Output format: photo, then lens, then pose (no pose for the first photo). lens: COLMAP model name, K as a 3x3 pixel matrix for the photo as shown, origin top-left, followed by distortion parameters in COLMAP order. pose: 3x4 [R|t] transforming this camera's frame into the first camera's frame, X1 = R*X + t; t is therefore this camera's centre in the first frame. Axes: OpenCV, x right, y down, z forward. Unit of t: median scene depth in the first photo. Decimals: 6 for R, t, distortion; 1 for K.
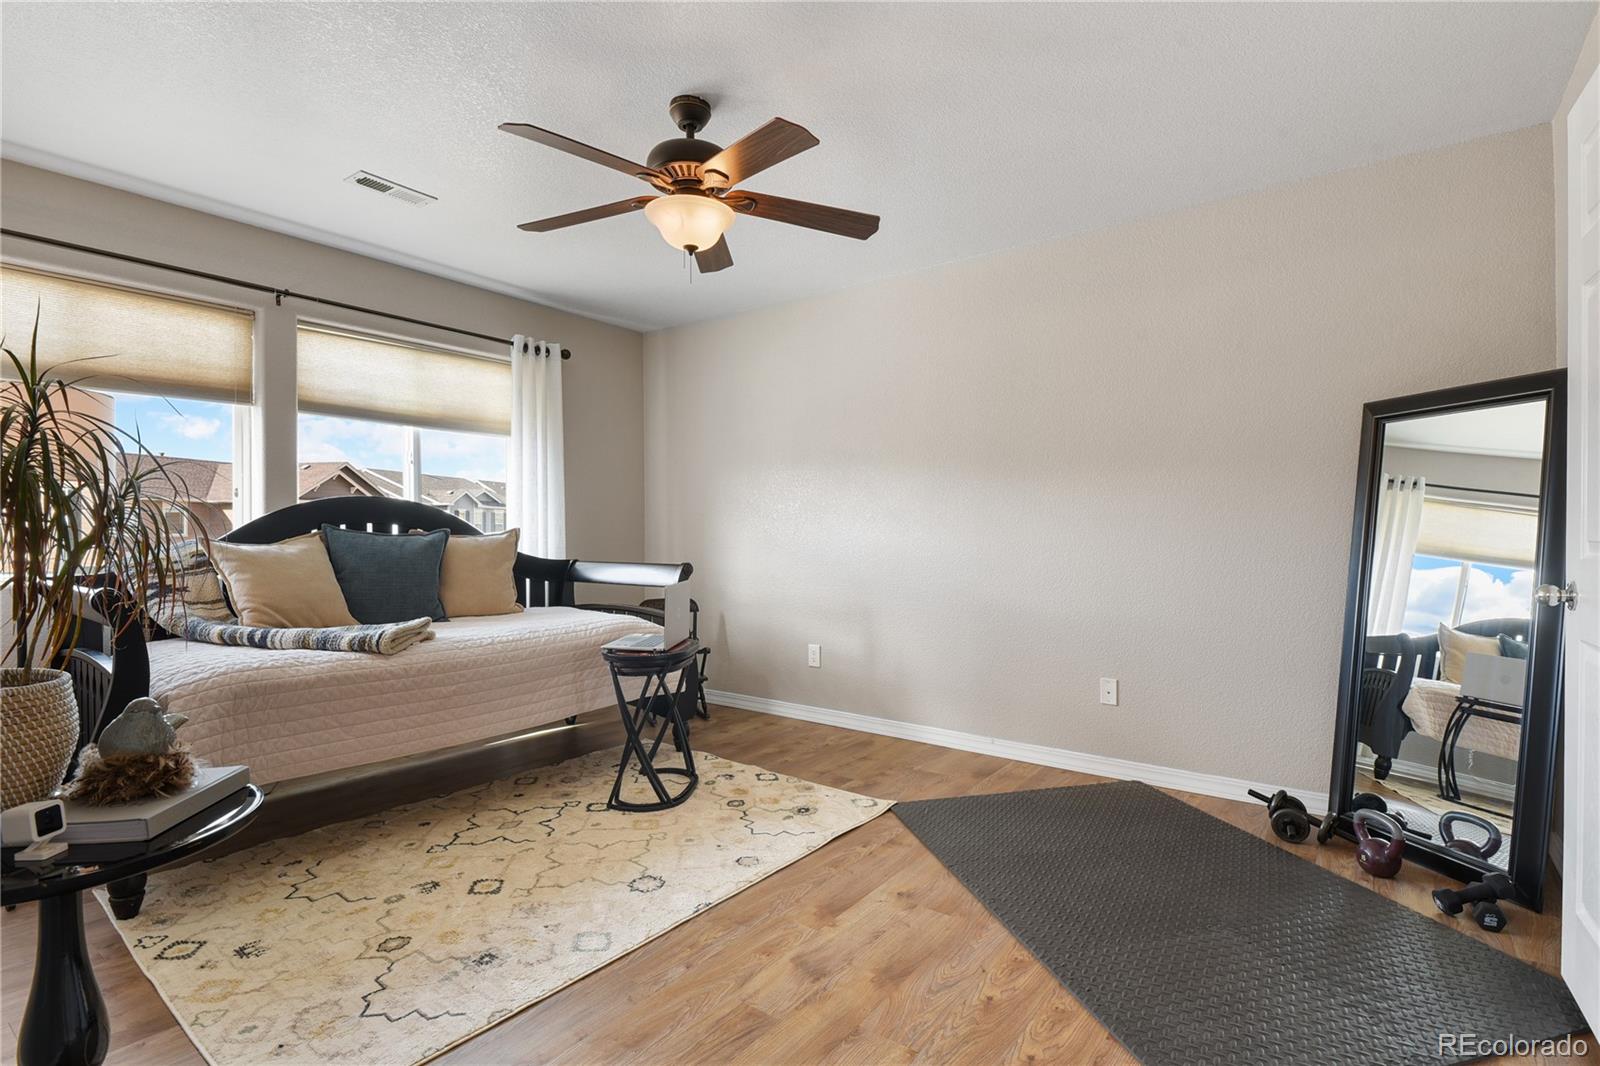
lens RADIAL K [[773.8, 0, 802.7], [0, 773.8, 533.7], [0, 0, 1]] dist [-0.000812, -0.000531]
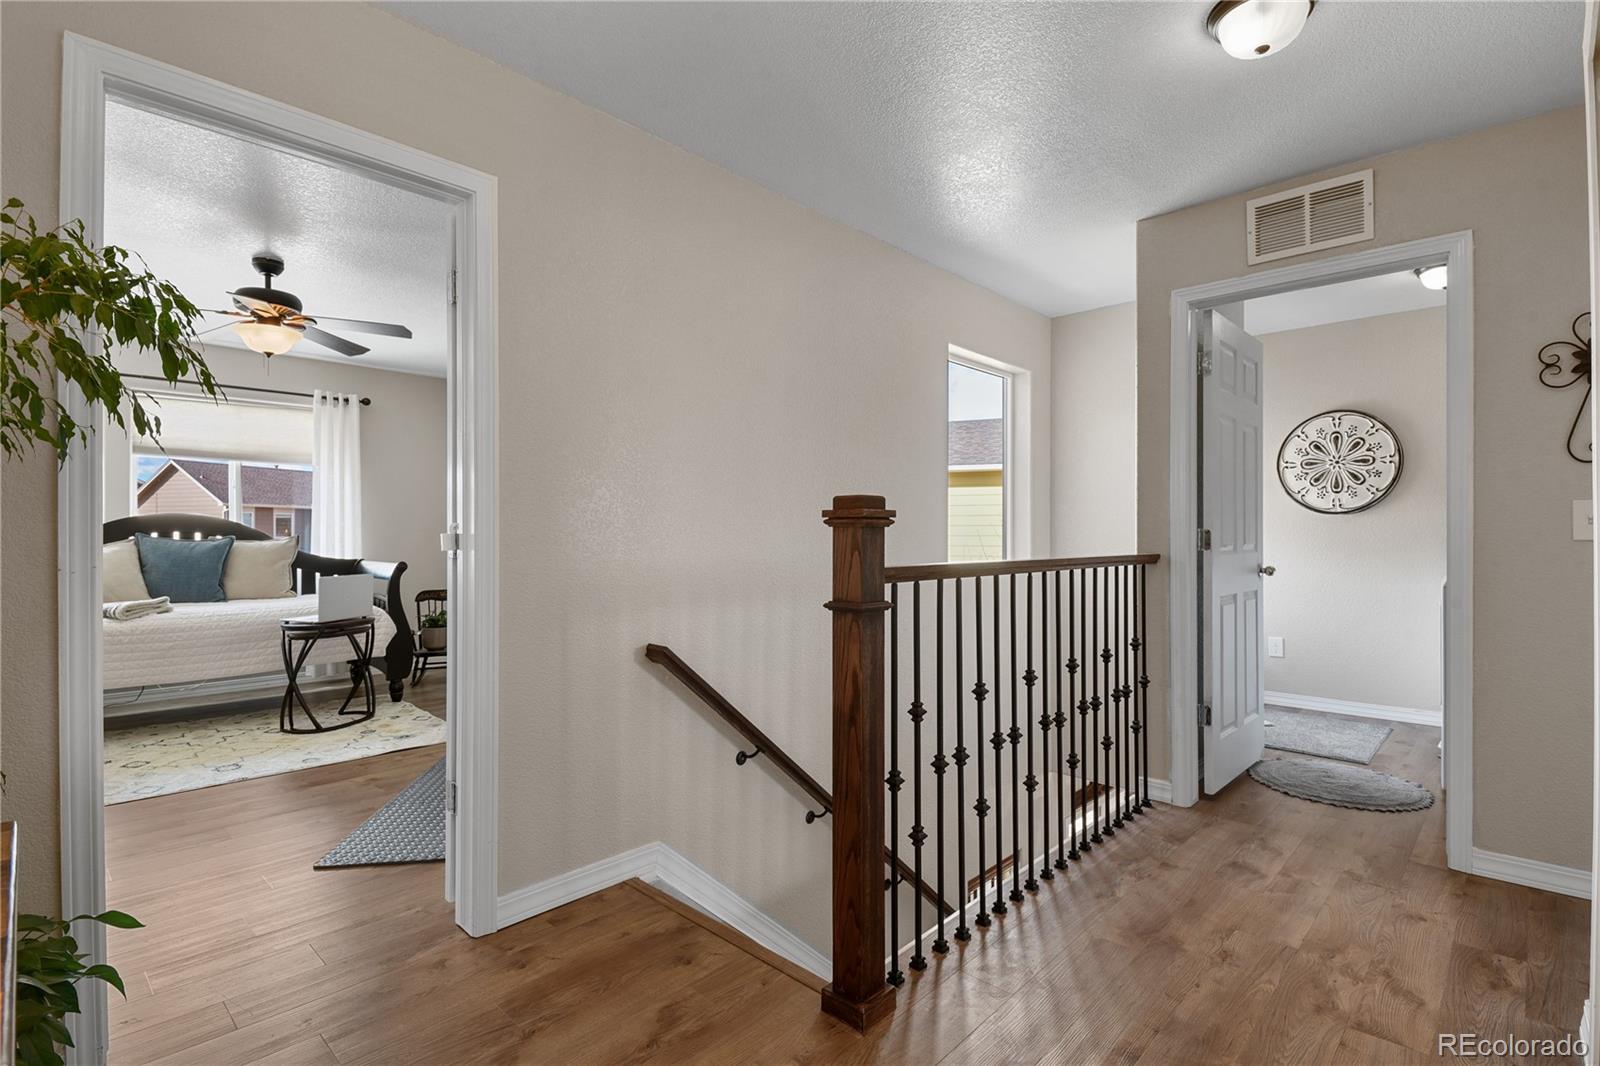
lens RADIAL K [[773.8, 0, 796.5], [0, 773.8, 536.3], [0, 0, 1]] dist [-0.000812, -0.000531]
pose [[0.993343, 0.002319, -0.115173, 0.709750], [-0.002673, 0.999992, -0.002922, -0.004546], [0.115165, 0.003211, 0.993341, -0.259943]]
